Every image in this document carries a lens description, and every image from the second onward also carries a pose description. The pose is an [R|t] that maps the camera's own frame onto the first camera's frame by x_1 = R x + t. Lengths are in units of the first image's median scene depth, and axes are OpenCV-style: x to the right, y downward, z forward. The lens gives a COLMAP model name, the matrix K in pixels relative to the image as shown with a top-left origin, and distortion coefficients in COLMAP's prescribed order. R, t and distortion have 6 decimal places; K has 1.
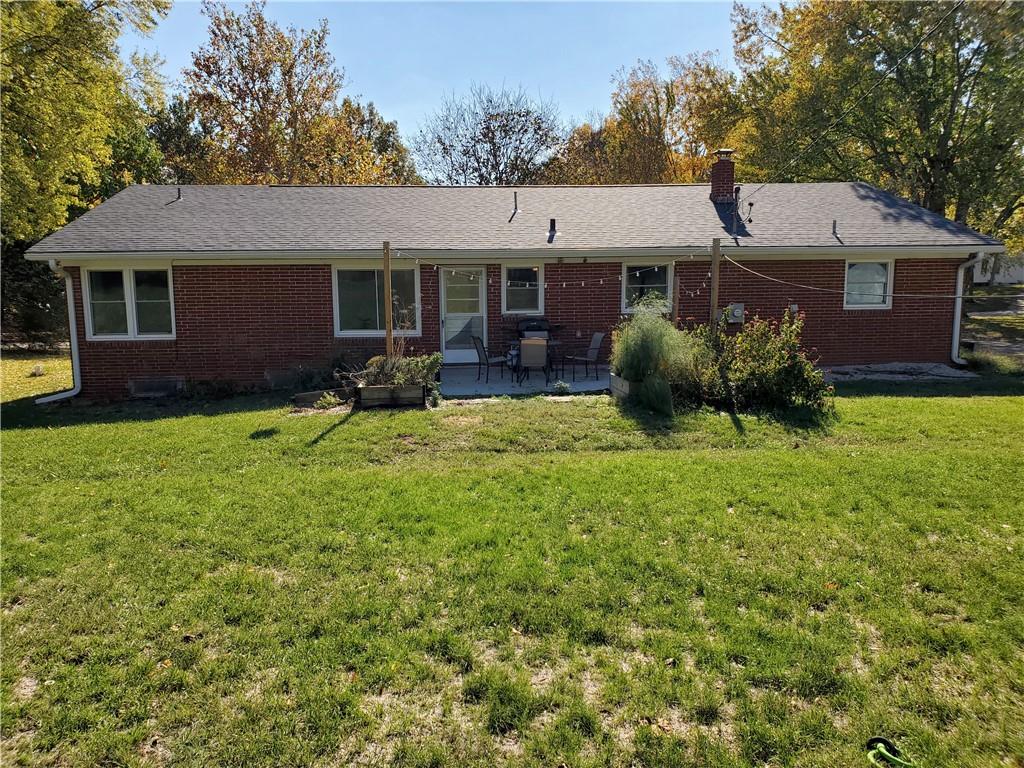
lens RADIAL K [[783.2, 0, 512.0], [0, 783.2, 384.0], [0, 0, 1]] dist [0.005697, 0.001410]
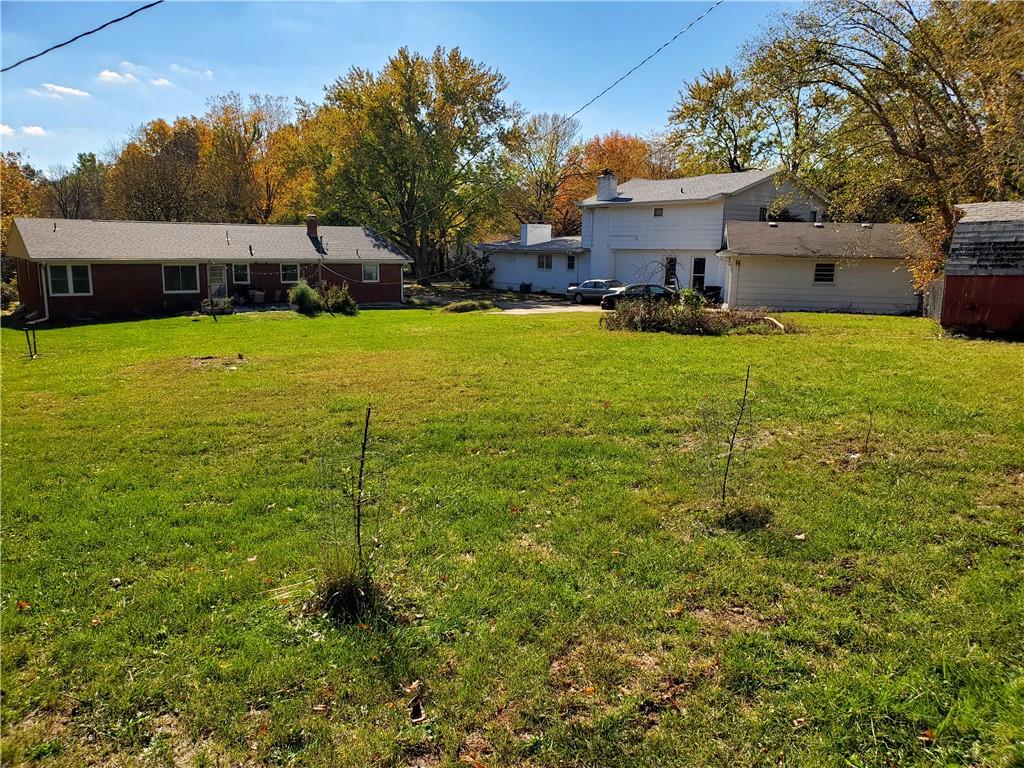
lens RADIAL K [[780.0, 0, 512.0], [0, 780.0, 384.0], [0, 0, 1]] dist [-0.147601, 0.000840]
pose [[0.837480, -0.057571, 0.543427, -0.600323], [0.031131, 0.997846, 0.057735, 0.116047], [-0.545581, -0.031435, 0.837469, -1.504648]]
